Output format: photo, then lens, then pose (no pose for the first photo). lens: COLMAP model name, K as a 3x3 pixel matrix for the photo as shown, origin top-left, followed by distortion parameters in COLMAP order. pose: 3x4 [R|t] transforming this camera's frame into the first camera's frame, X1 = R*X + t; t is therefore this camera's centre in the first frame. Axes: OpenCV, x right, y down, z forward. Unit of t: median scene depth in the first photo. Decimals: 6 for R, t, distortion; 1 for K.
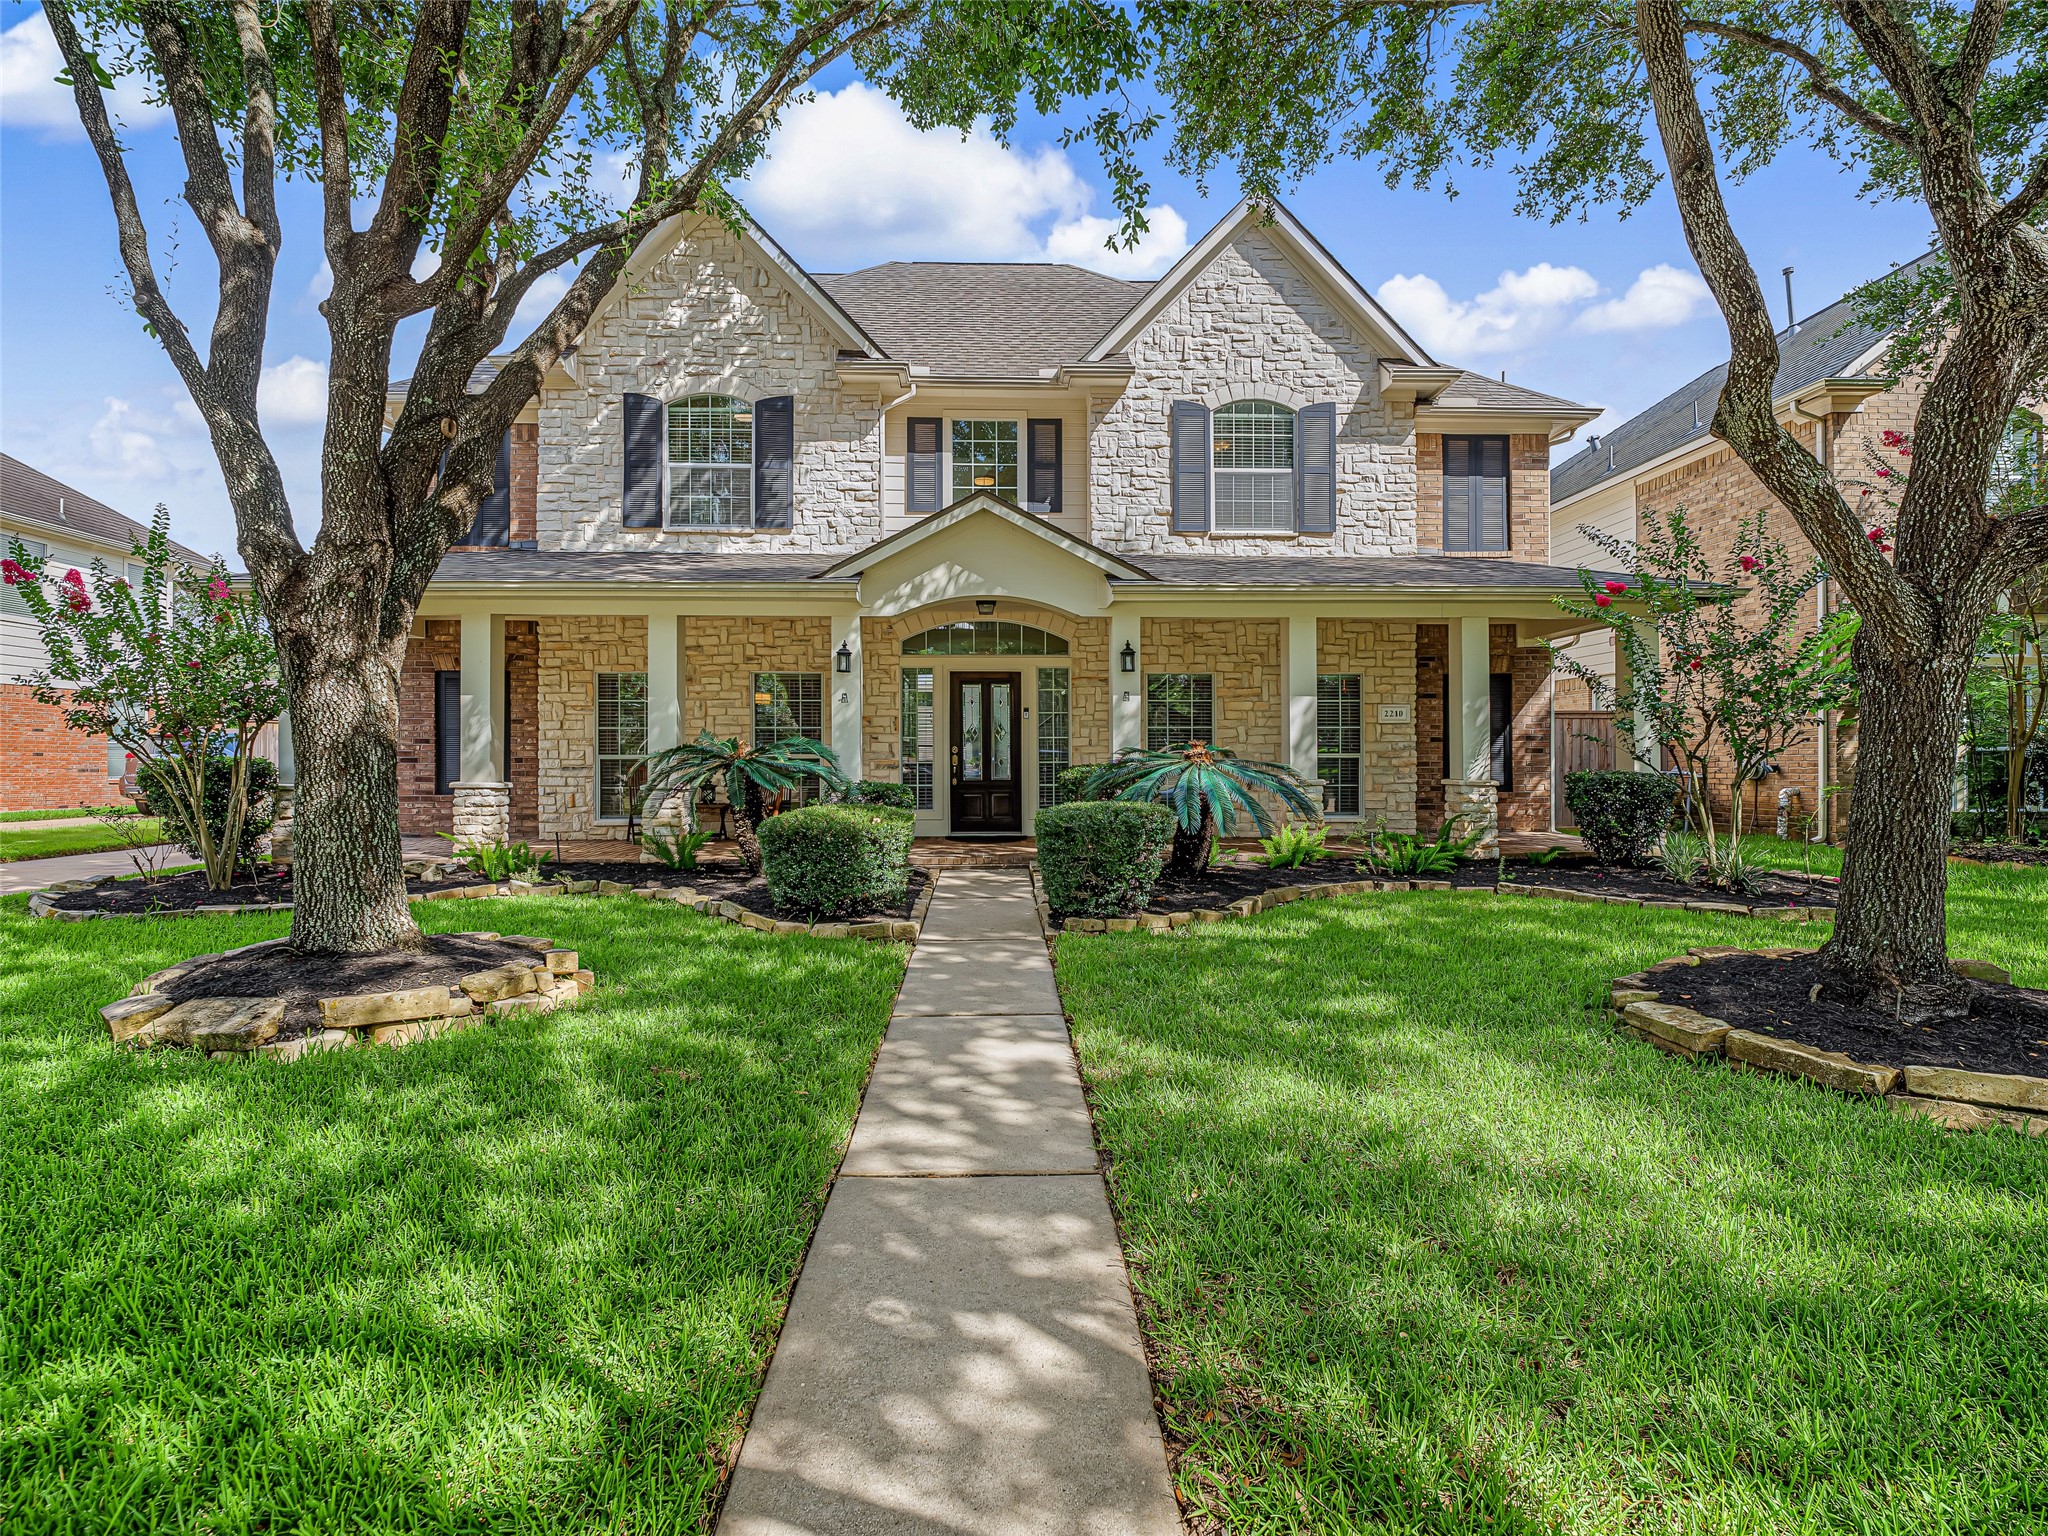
lens RADIAL K [[989.7, 0, 1031.1], [0, 989.7, 782.9], [0, 0, 1]] dist [0.019563, -0.013245]
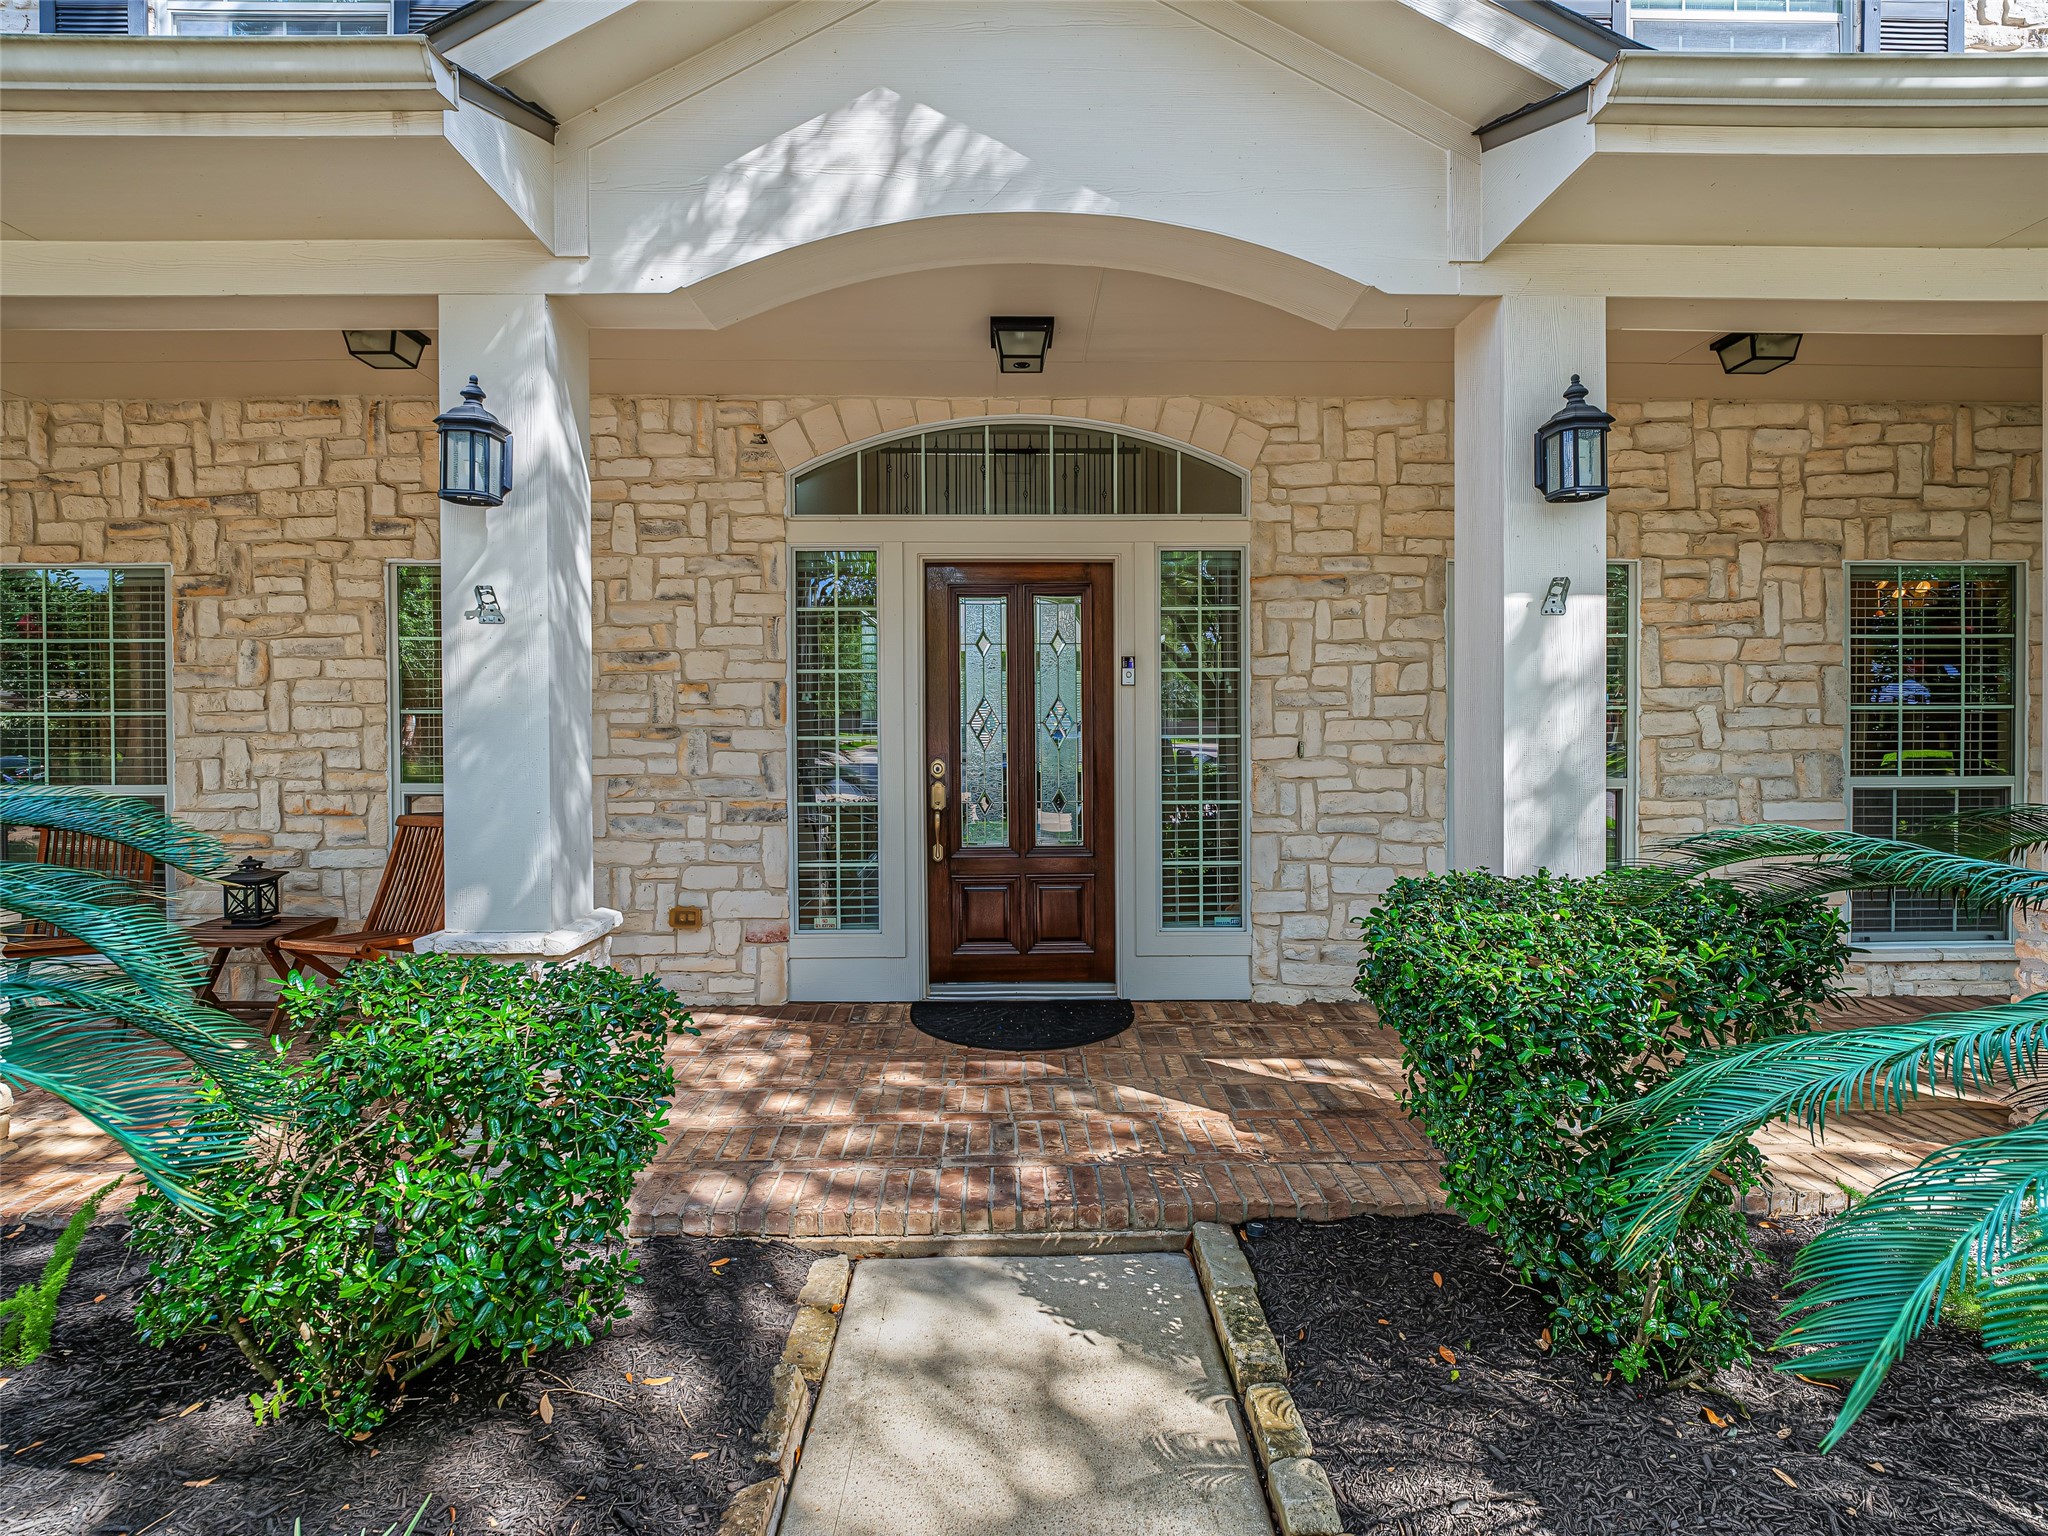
lens RADIAL K [[1044.5, 0, 1023.3], [0, 1044.5, 790.7], [0, 0, 1]] dist [0.005365, -0.014745]
pose [[0.999774, 0.000704, -0.021260, -0.036069], [0.000019, 0.999422, 0.033997, -0.039510], [0.021272, -0.033990, 0.999196, 0.606850]]
